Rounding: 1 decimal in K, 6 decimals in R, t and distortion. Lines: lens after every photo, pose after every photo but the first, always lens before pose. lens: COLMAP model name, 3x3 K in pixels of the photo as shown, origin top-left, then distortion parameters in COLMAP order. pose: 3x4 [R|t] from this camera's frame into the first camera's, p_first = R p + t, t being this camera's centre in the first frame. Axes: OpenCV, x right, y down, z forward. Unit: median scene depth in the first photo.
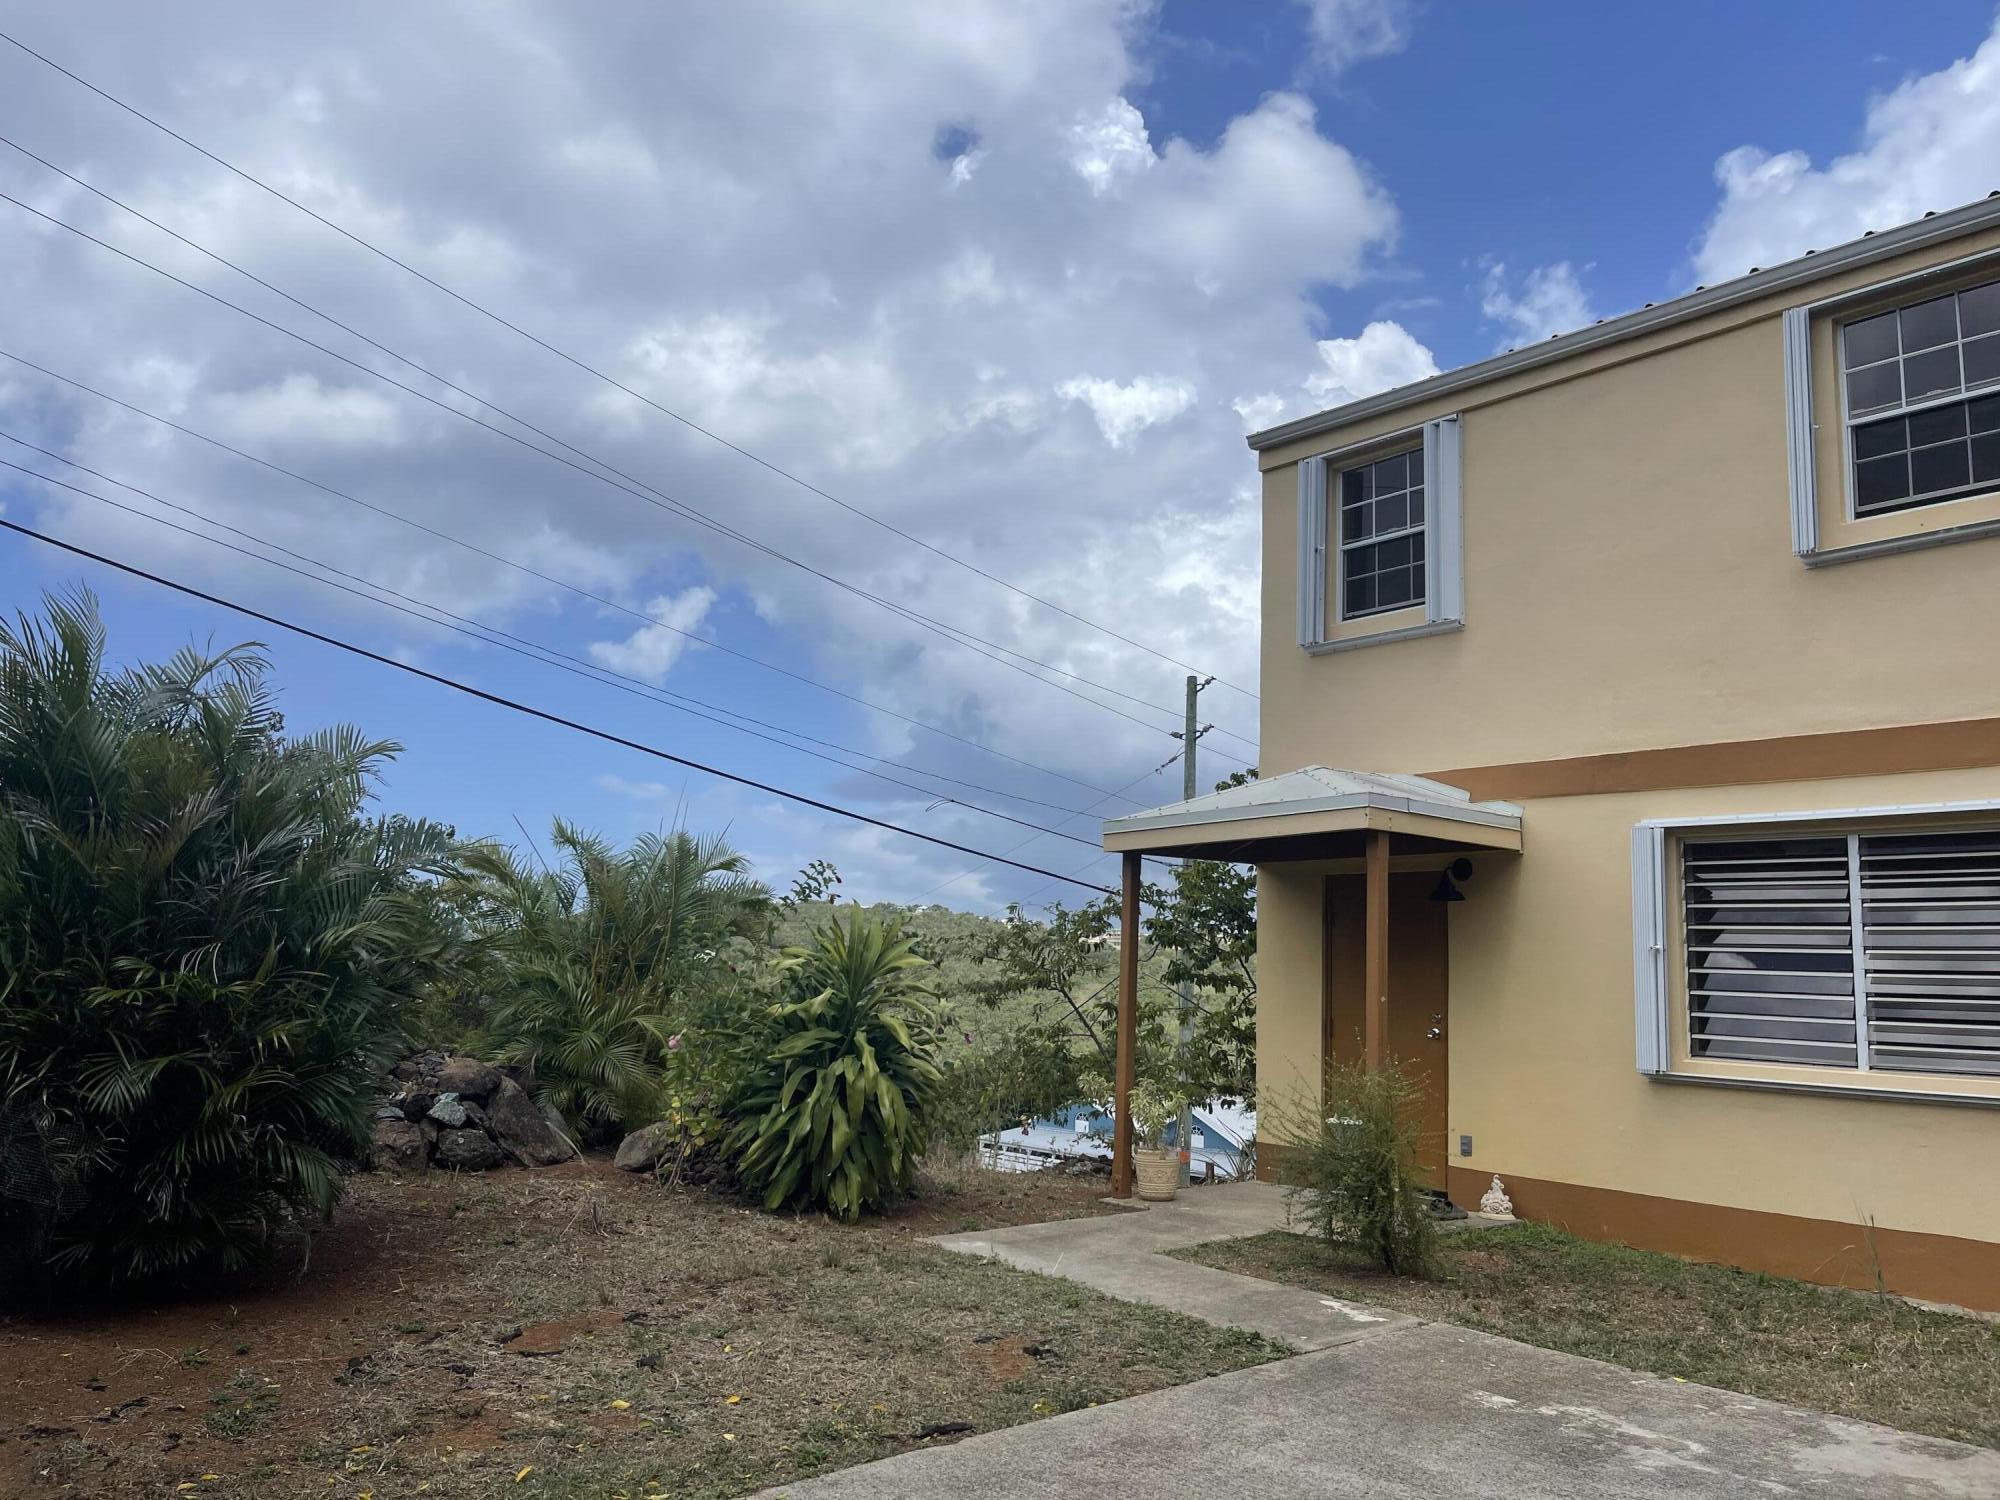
lens RADIAL K [[1492.7, 0, 1000.0], [0, 1492.7, 750.0], [0, 0, 1]] dist [0.093328, -0.104132]
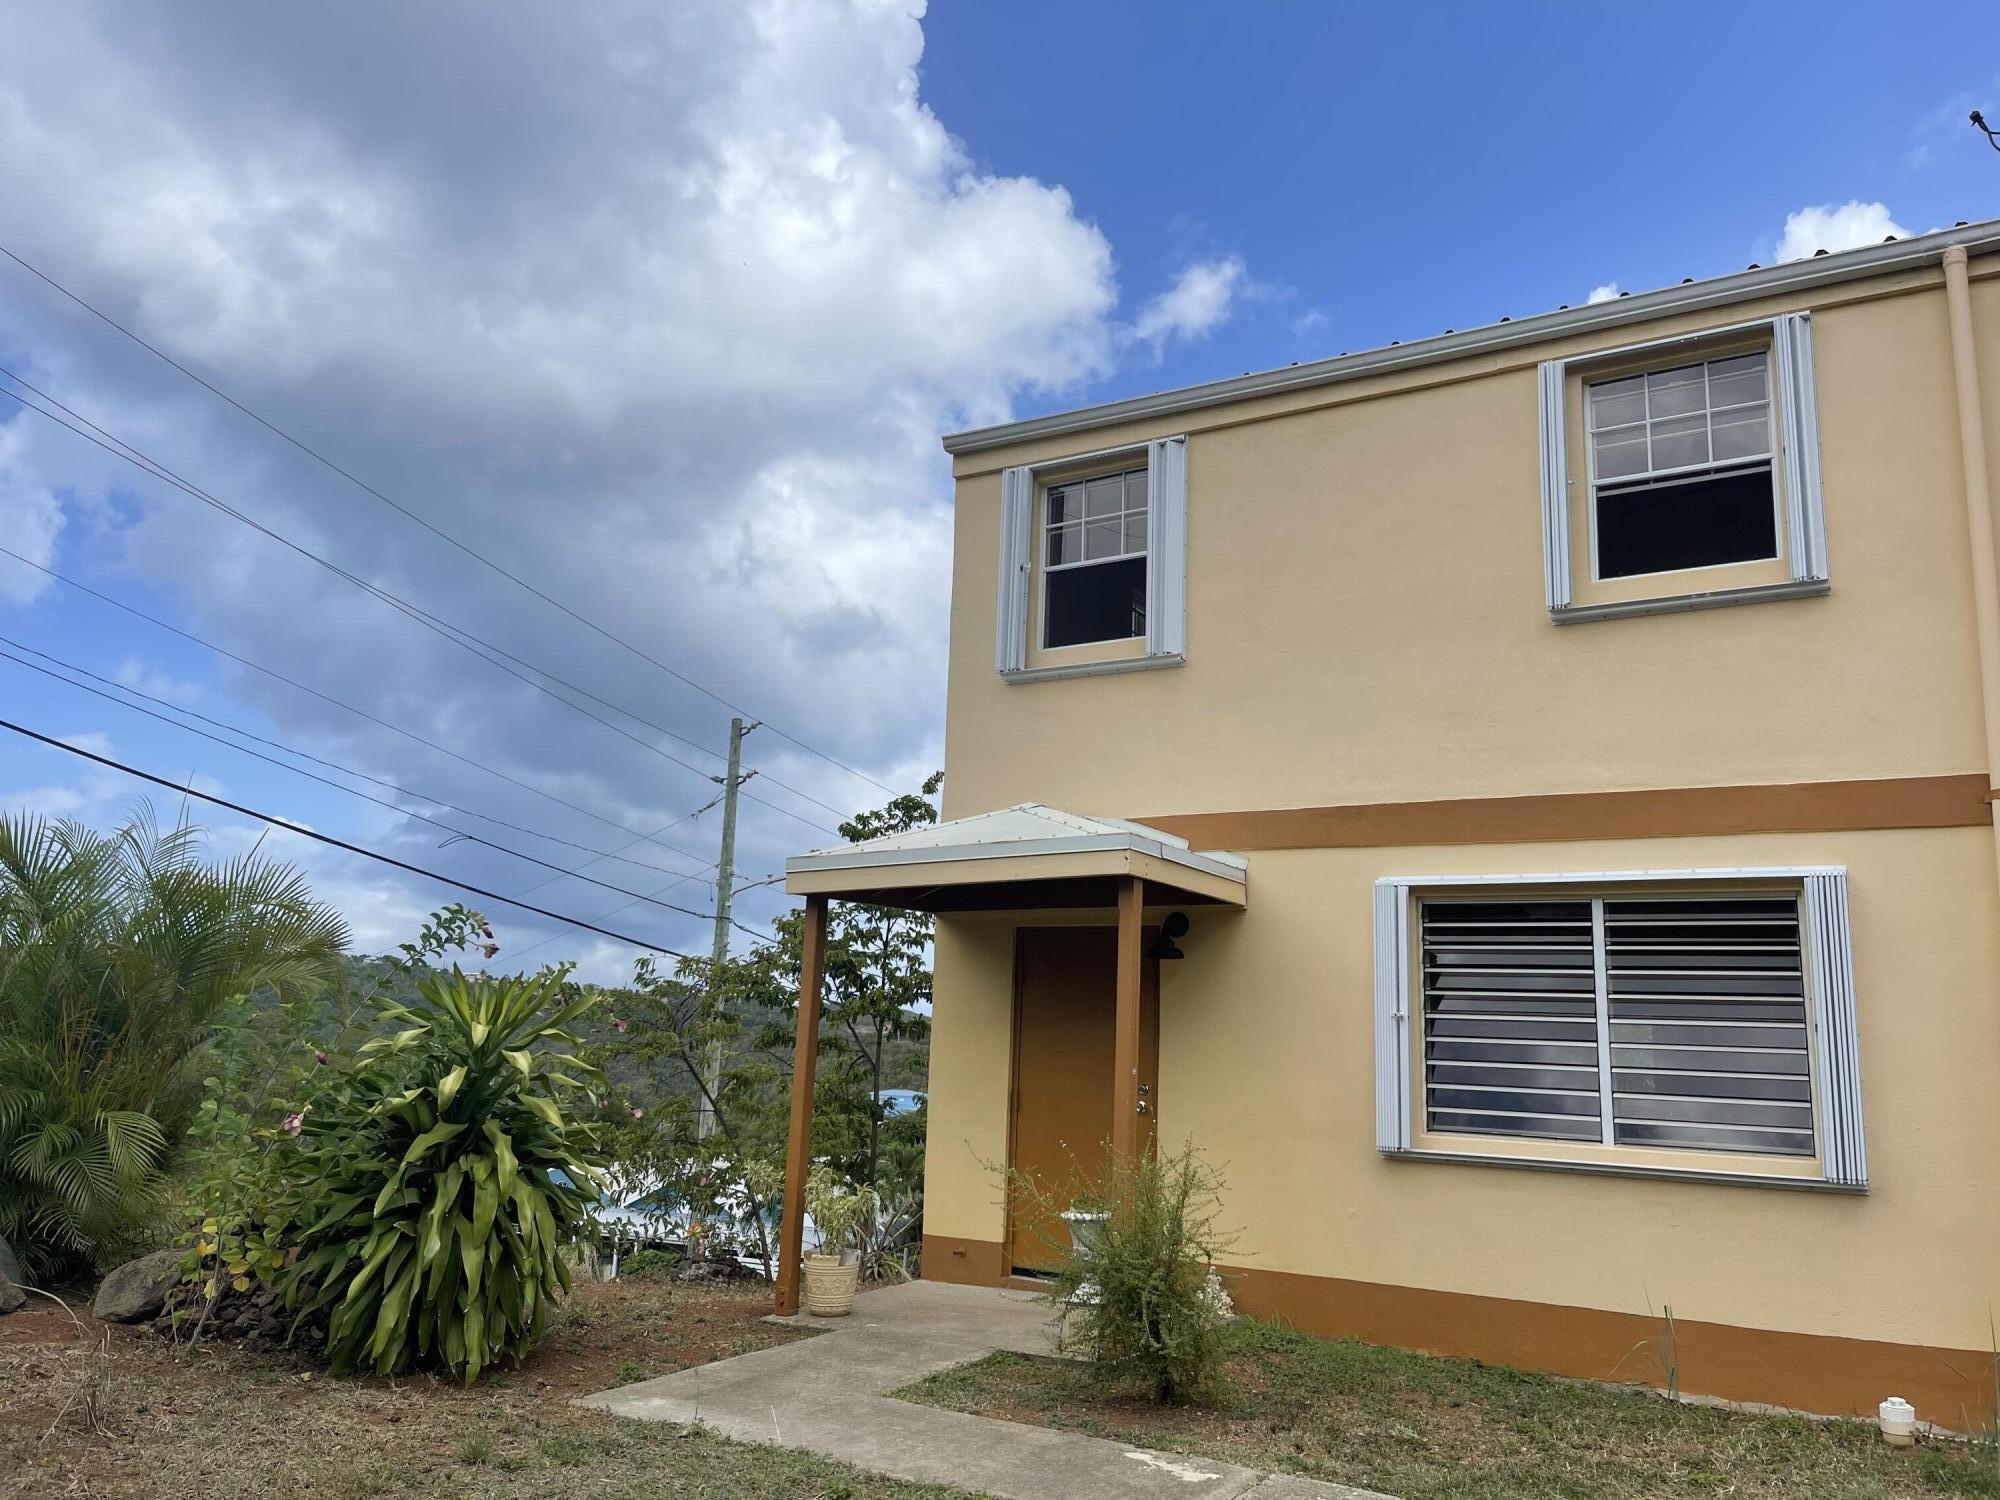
lens RADIAL K [[1492.7, 0, 1000.0], [0, 1492.7, 750.0], [0, 0, 1]] dist [0.093328, -0.104132]
pose [[0.943323, 0.066229, 0.325201, -0.111316], [-0.054349, 0.997485, -0.045492, 0.023522], [-0.327396, 0.025239, 0.944550, 0.196473]]
